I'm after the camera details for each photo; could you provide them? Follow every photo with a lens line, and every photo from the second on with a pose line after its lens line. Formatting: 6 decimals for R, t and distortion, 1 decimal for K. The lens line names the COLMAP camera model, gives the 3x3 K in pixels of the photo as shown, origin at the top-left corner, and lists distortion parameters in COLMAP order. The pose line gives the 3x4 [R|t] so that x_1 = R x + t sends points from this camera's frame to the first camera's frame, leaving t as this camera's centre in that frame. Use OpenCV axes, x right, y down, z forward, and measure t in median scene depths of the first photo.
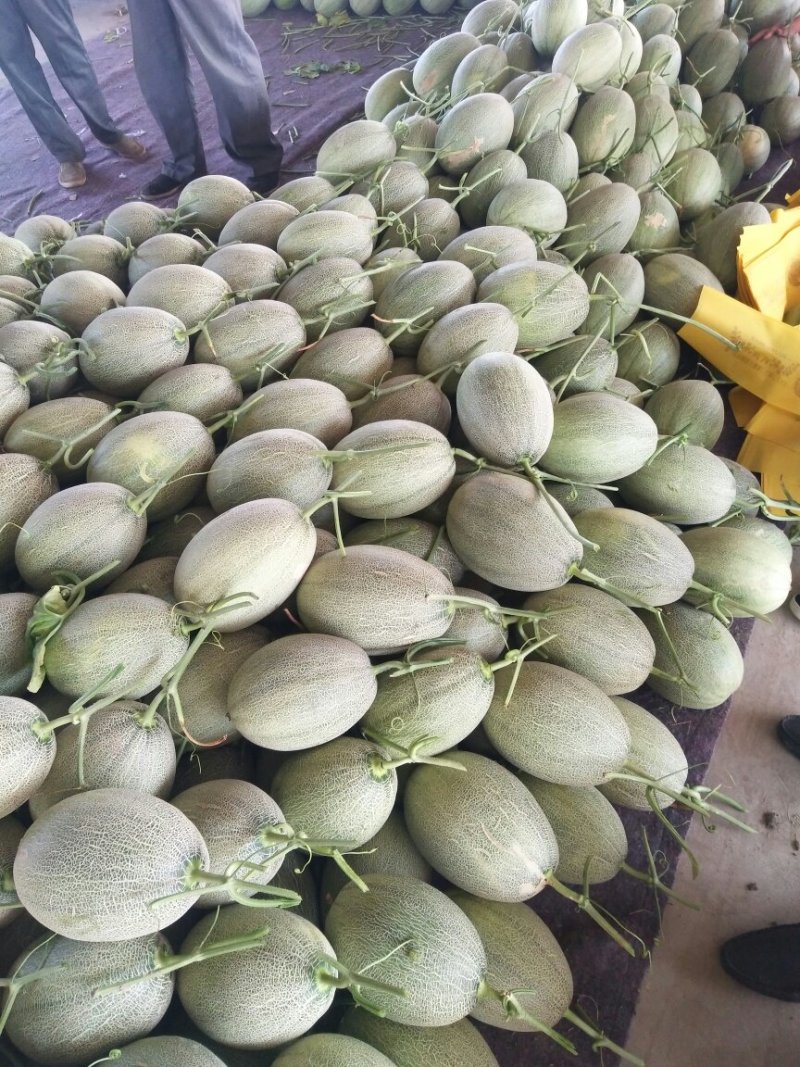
lens RADIAL K [[792.9, 0, 394.6], [0, 792.9, 530.0], [0, 0, 1]] dist [0.079433, -0.115499]
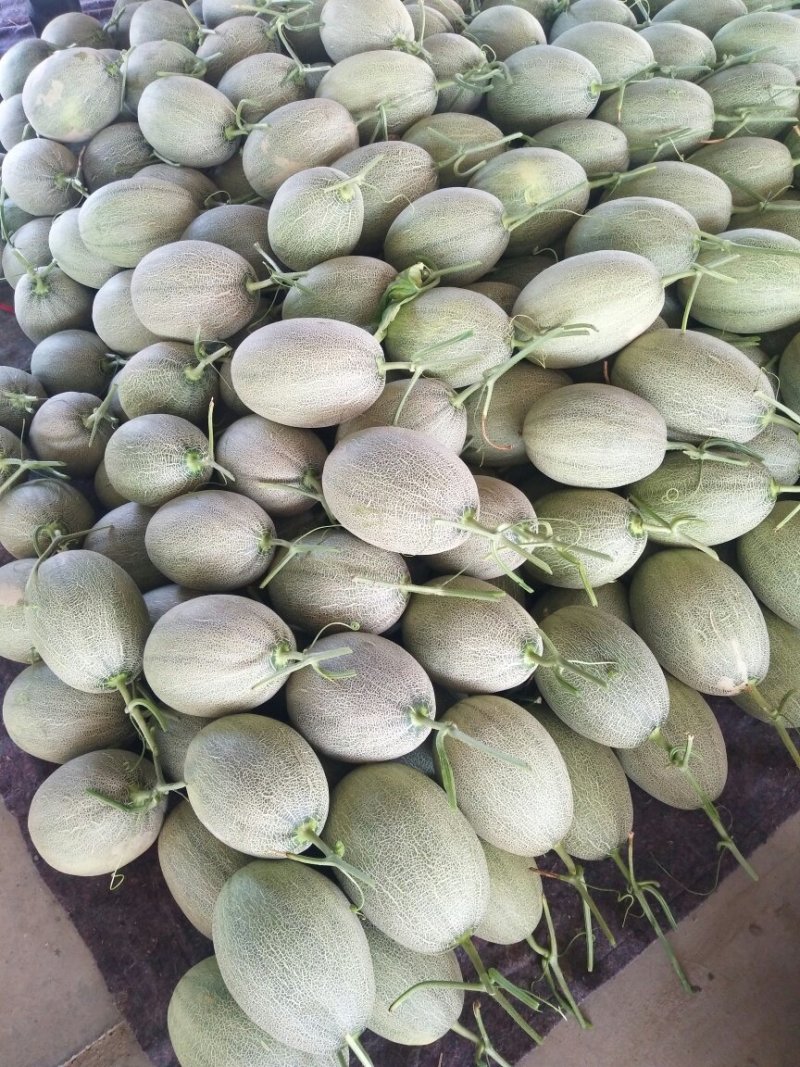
lens RADIAL K [[792.9, 0, 394.6], [0, 792.9, 530.0], [0, 0, 1]] dist [0.079433, -0.115499]
pose [[0.892921, 0.405123, -0.196387, -0.089547], [-0.373487, 0.910133, 0.179346, 0.215356], [0.251395, -0.086794, 0.963985, -0.096996]]
